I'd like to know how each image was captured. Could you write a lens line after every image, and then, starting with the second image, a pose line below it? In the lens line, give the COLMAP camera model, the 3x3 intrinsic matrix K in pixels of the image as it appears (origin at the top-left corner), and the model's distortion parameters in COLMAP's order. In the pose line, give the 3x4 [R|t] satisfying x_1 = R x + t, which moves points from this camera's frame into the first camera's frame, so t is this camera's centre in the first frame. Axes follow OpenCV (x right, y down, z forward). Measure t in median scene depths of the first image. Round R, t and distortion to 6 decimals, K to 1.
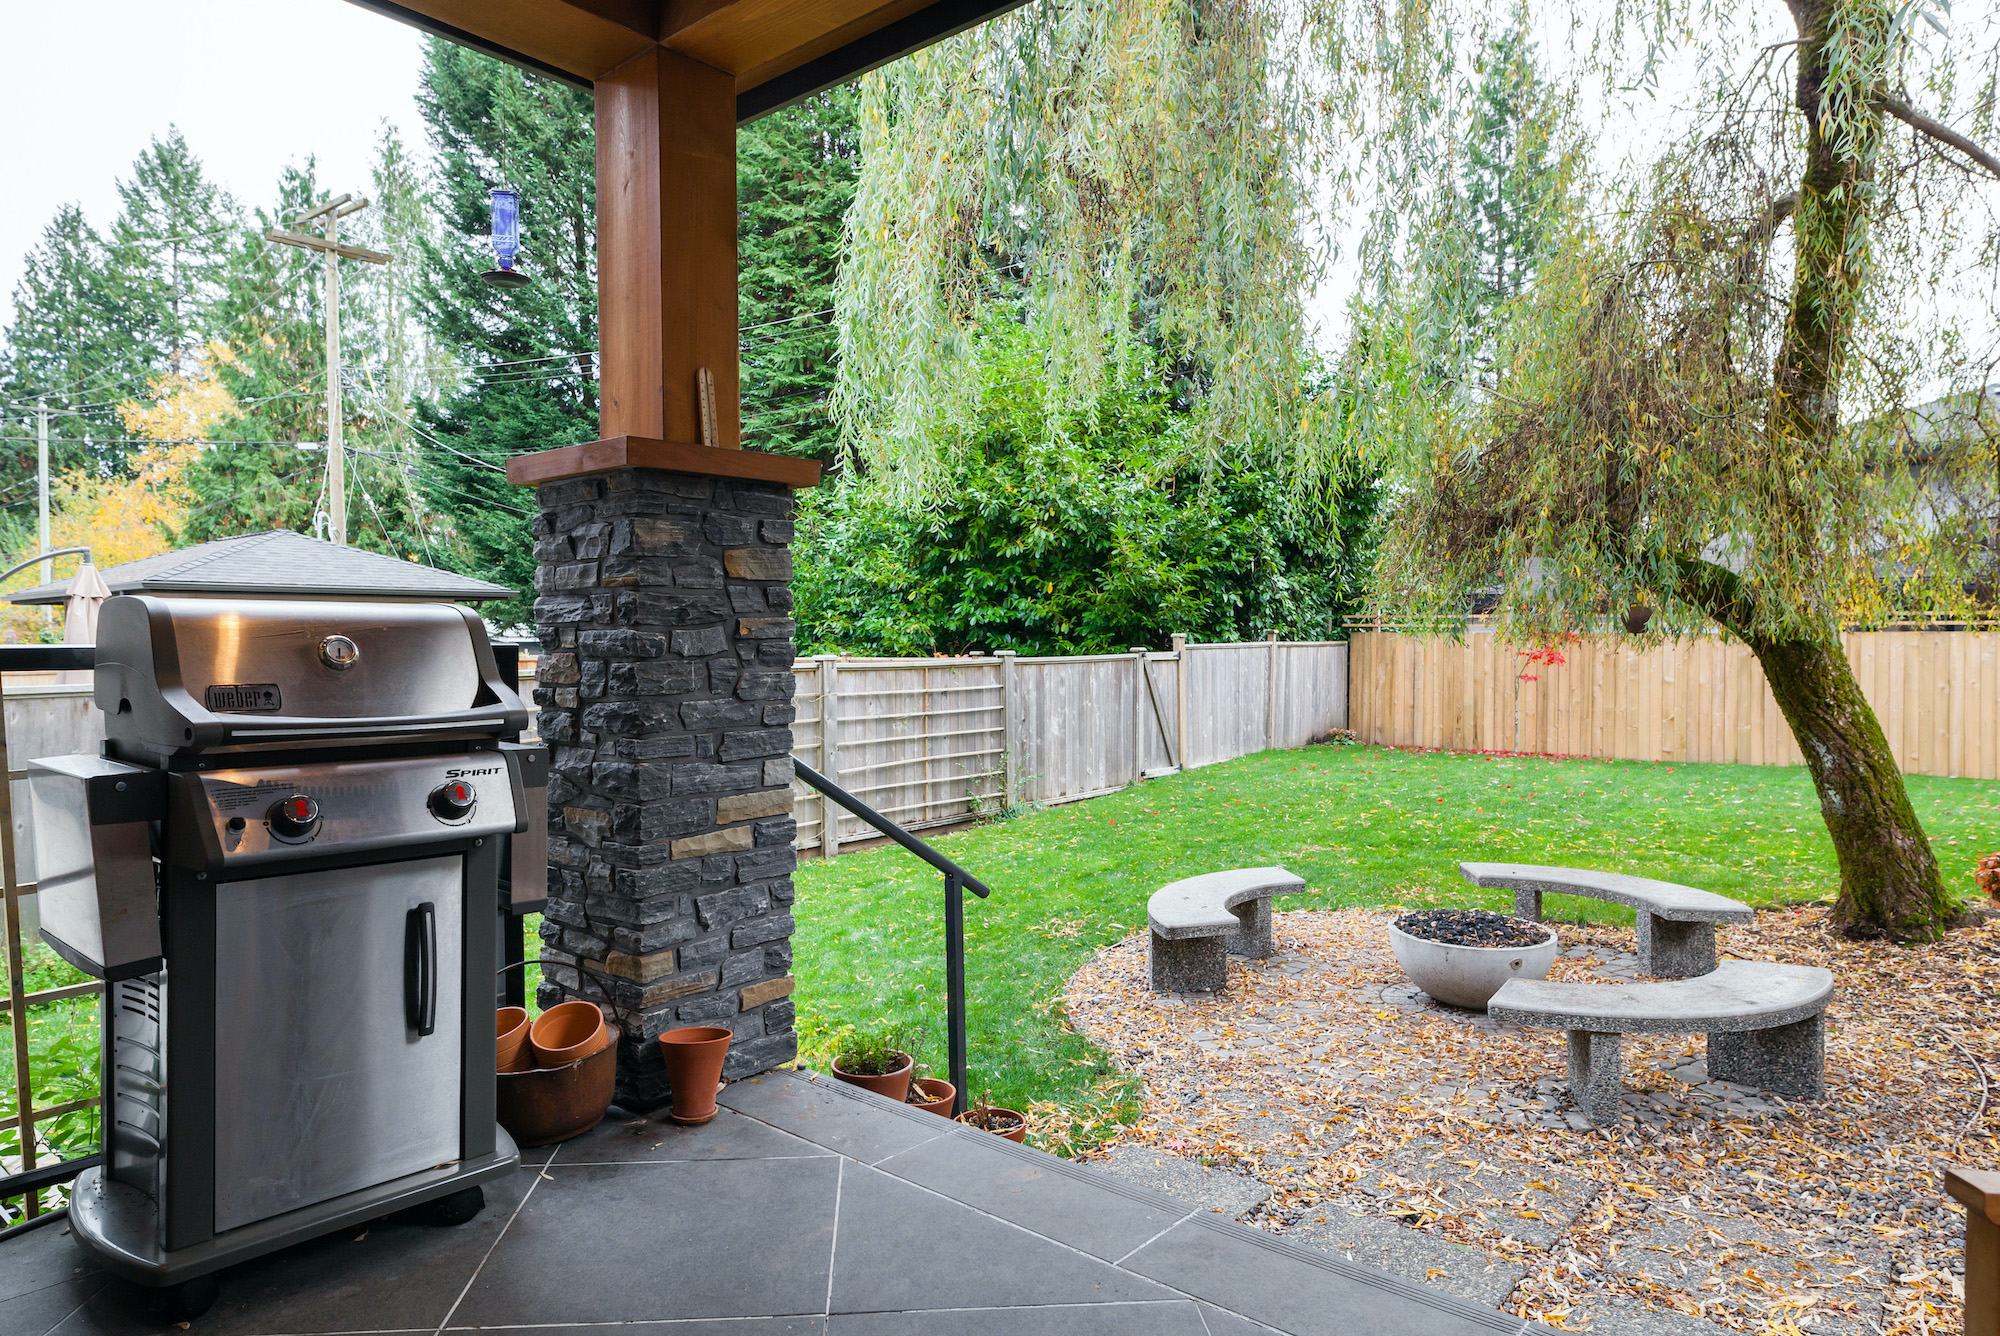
lens RADIAL K [[1189.5, 0, 1000.0], [0, 1189.5, 668.0], [0, 0, 1]] dist [-0.001233, 0.000450]
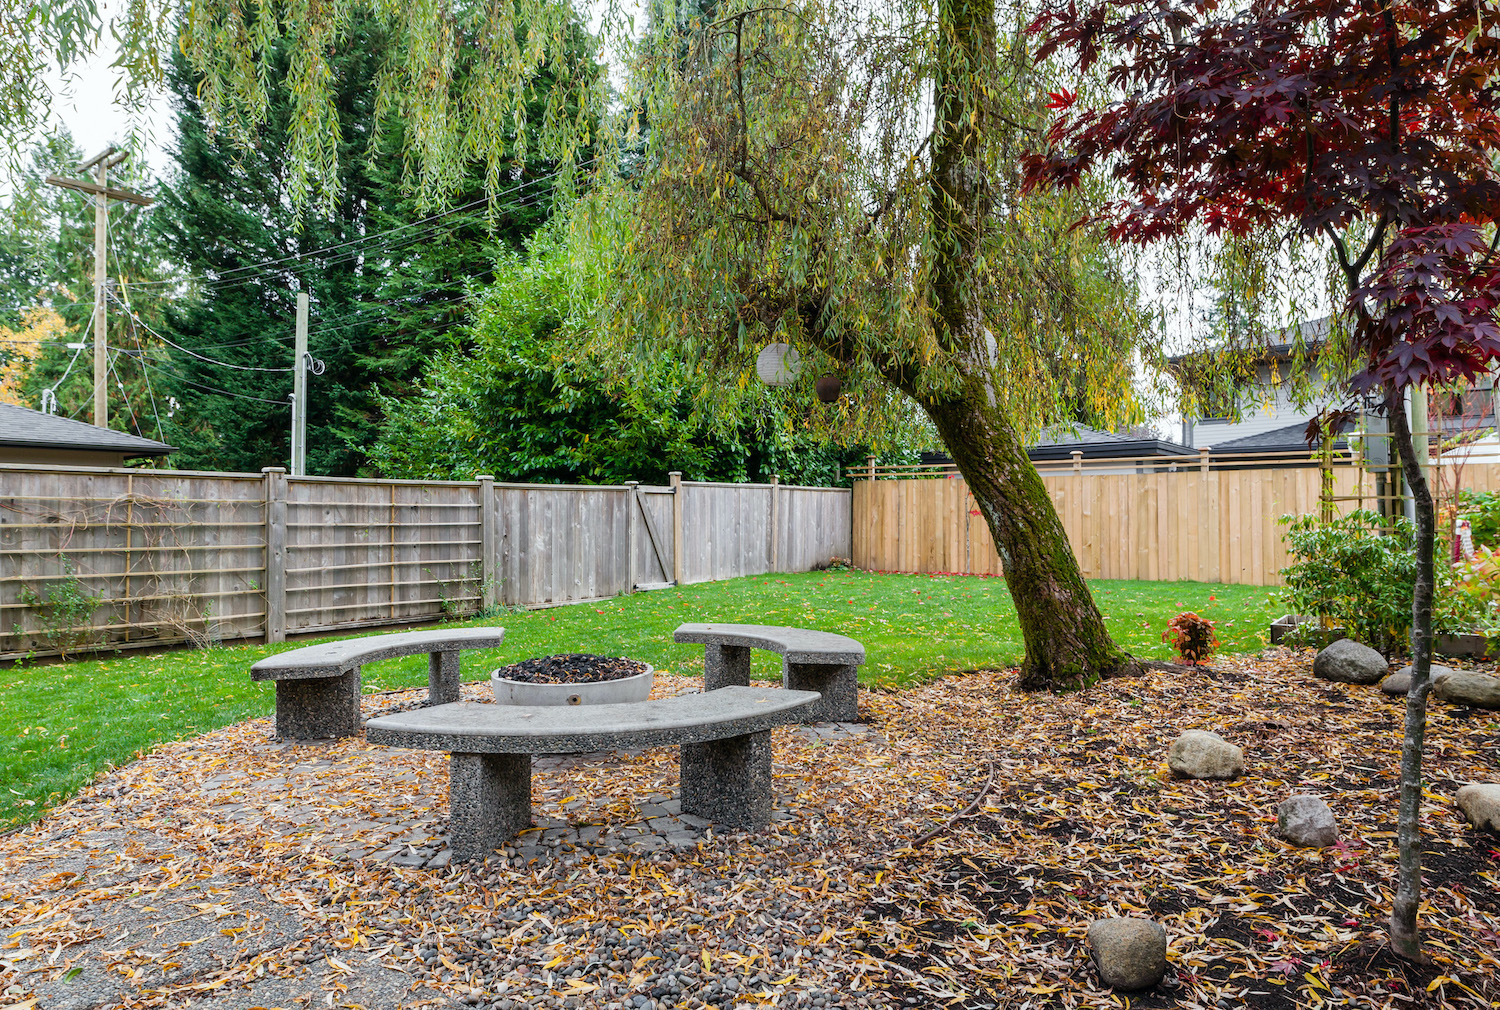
lens RADIAL K [[891.0, 0, 750.0], [0, 891.0, 505.0], [0, 0, 1]] dist [-0.000606, 0.000779]
pose [[0.999641, 0.000836, 0.026783, 0.195463], [0.000344, 0.999030, -0.044043, 0.042907], [-0.026794, 0.044036, 0.998671, 0.093294]]
